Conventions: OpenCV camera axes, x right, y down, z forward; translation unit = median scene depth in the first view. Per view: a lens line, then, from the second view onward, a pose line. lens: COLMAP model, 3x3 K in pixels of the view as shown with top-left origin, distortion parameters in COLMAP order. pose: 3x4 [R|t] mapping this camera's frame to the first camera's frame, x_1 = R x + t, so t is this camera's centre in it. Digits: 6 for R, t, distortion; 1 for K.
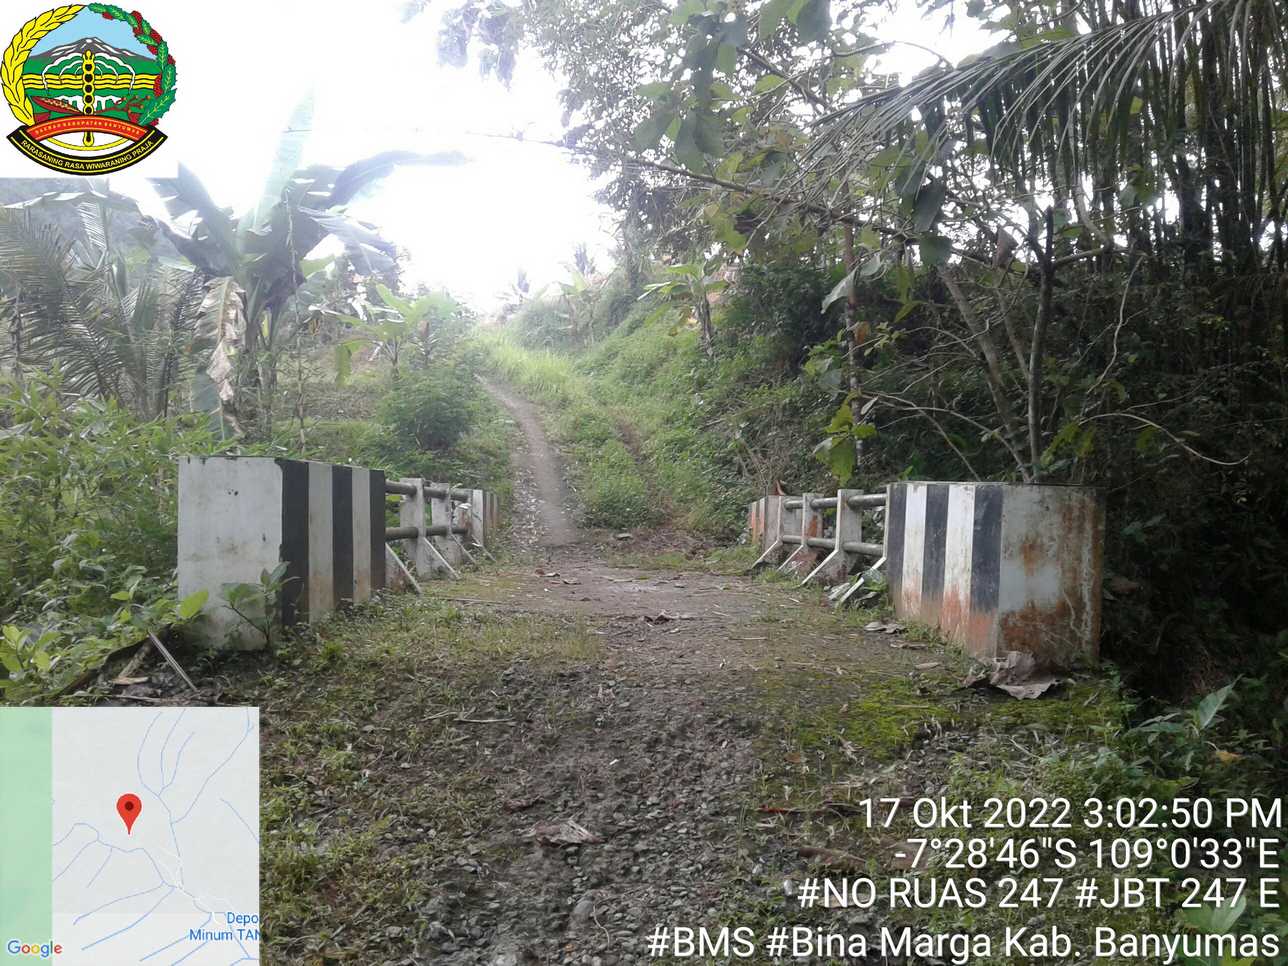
lens RADIAL K [[1259.0, 0, 636.5], [0, 1259.0, 486.4], [0, 0, 1]] dist [0.124480, -0.243132]
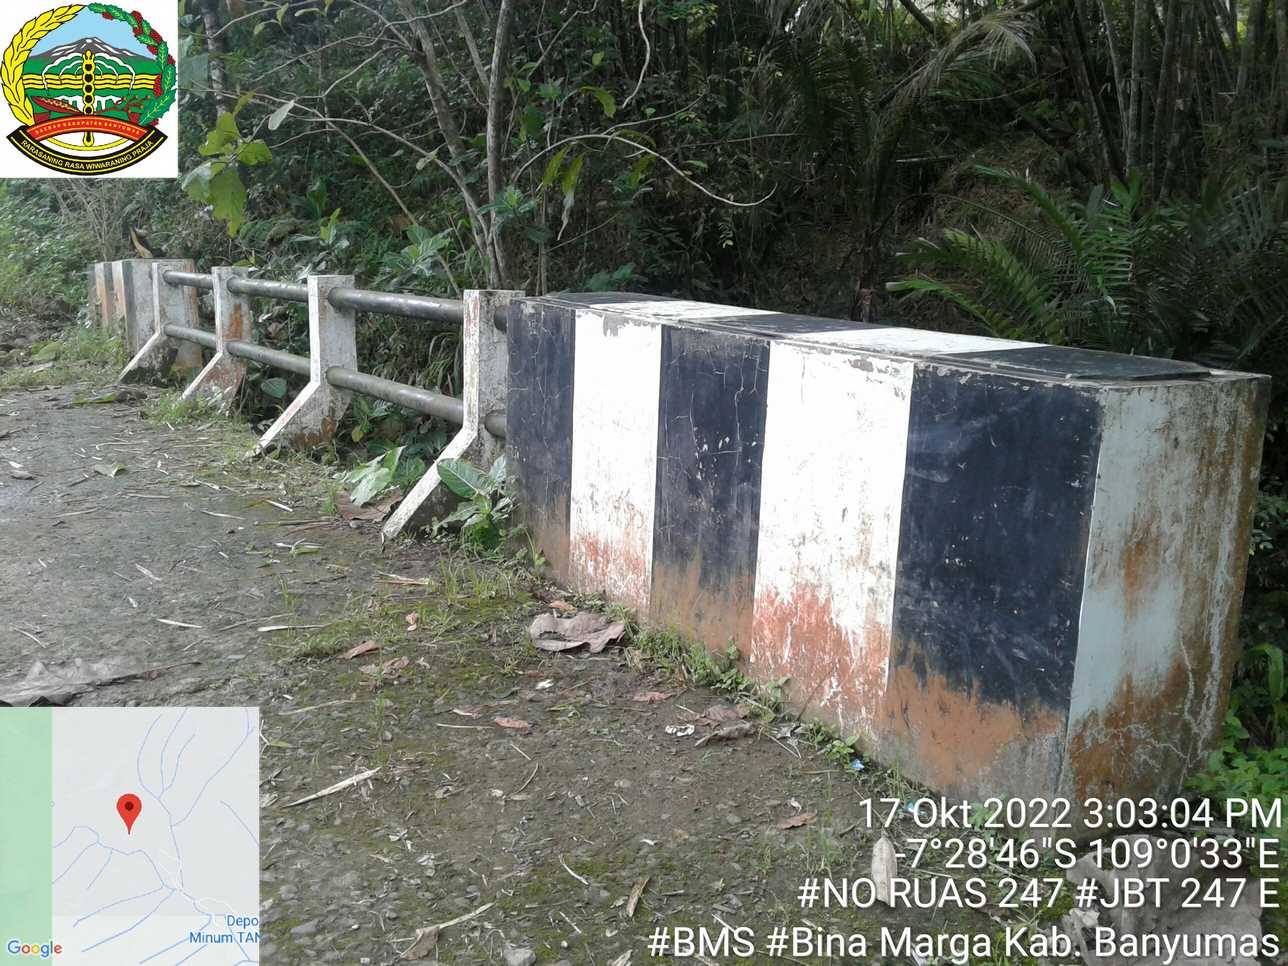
lens RADIAL K [[1259.0, 0, 636.5], [0, 1259.0, 486.4], [0, 0, 1]] dist [0.124480, -0.243132]
pose [[0.864443, -0.123790, 0.487252, -0.002474], [0.011506, 0.973828, 0.226995, -0.023742], [-0.502599, -0.190618, 0.843243, 0.303183]]
